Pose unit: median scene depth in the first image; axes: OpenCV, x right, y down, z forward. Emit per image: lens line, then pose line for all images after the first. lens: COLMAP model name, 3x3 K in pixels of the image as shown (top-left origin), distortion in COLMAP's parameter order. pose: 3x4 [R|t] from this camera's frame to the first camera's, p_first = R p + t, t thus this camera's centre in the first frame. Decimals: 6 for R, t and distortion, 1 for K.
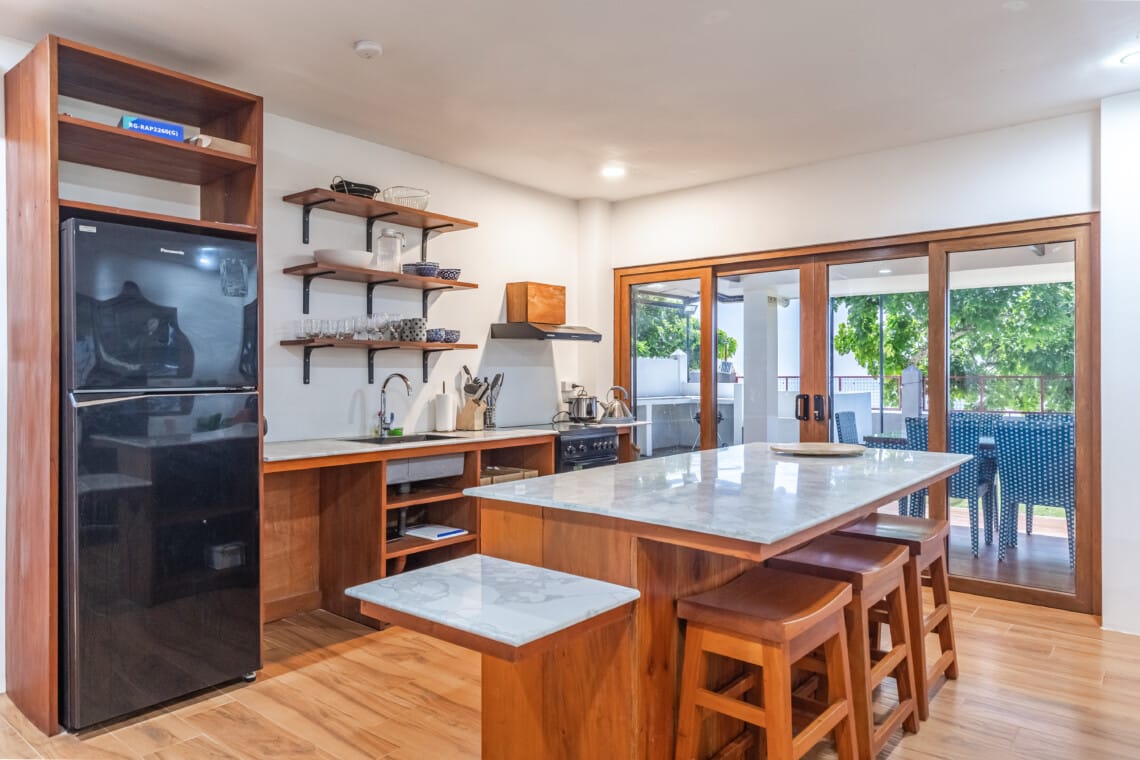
lens RADIAL K [[737.3, 0, 573.9], [0, 737.3, 380.1], [0, 0, 1]] dist [-0.003521, -0.002095]
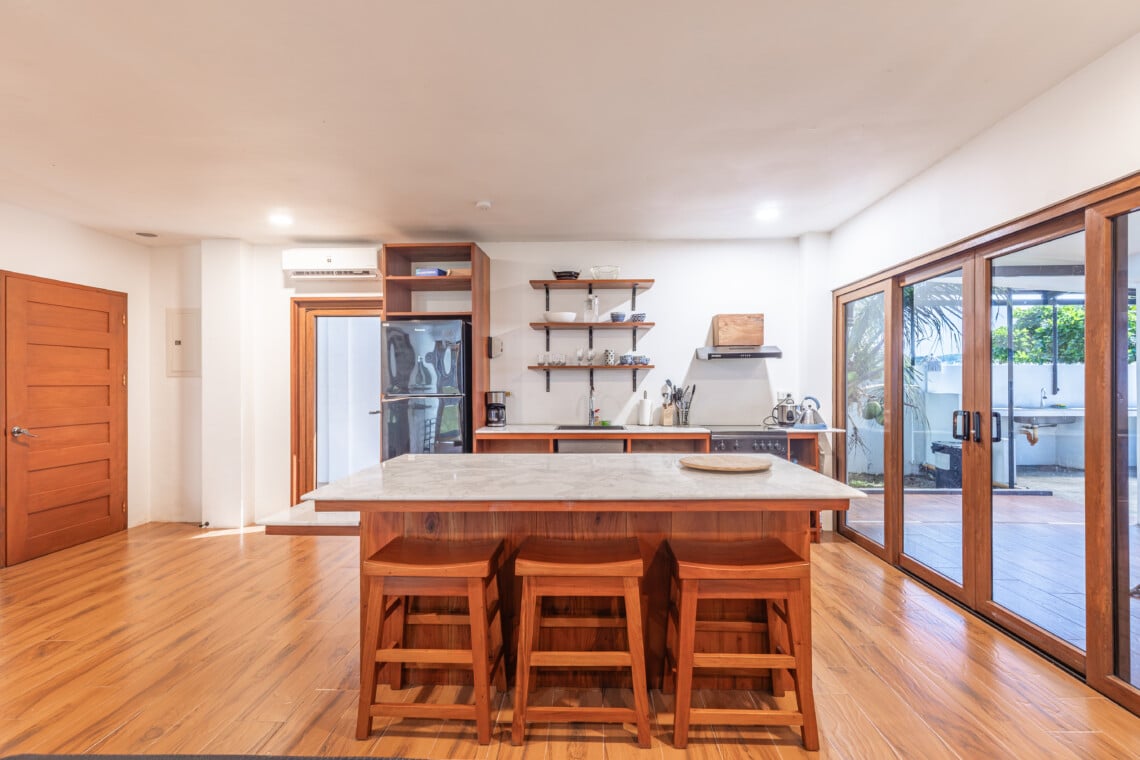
lens RADIAL K [[511.1, 0, 578.9], [0, 511.1, 378.8], [0, 0, 1]] dist [0.000117, -0.000017]
pose [[0.602176, -0.005165, -0.798347, 0.563579], [-0.003747, 0.999950, -0.009295, -0.012565], [0.798355, 0.008588, 0.602126, 0.290560]]
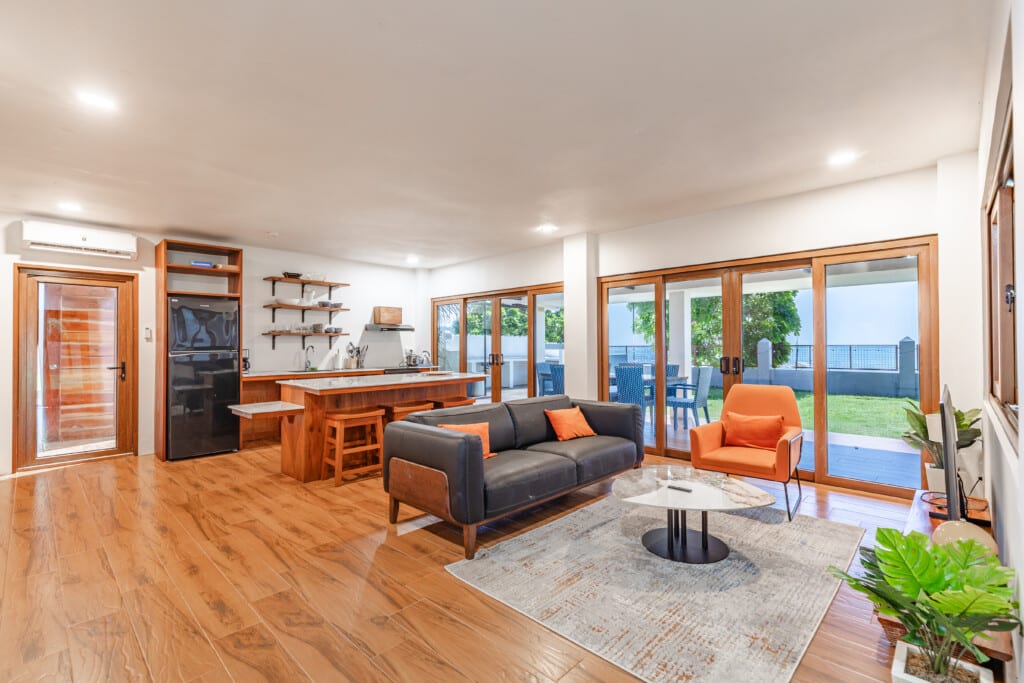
lens RADIAL K [[459.1, 0, 520.0], [0, 459.1, 340.4], [0, 0, 1]] dist [0.000117, -0.000017]
pose [[0.996954, -0.004037, -0.077889, 0.554873], [0.002557, 0.999814, -0.019092, 0.004988], [0.077952, 0.018835, 0.996779, -0.483958]]
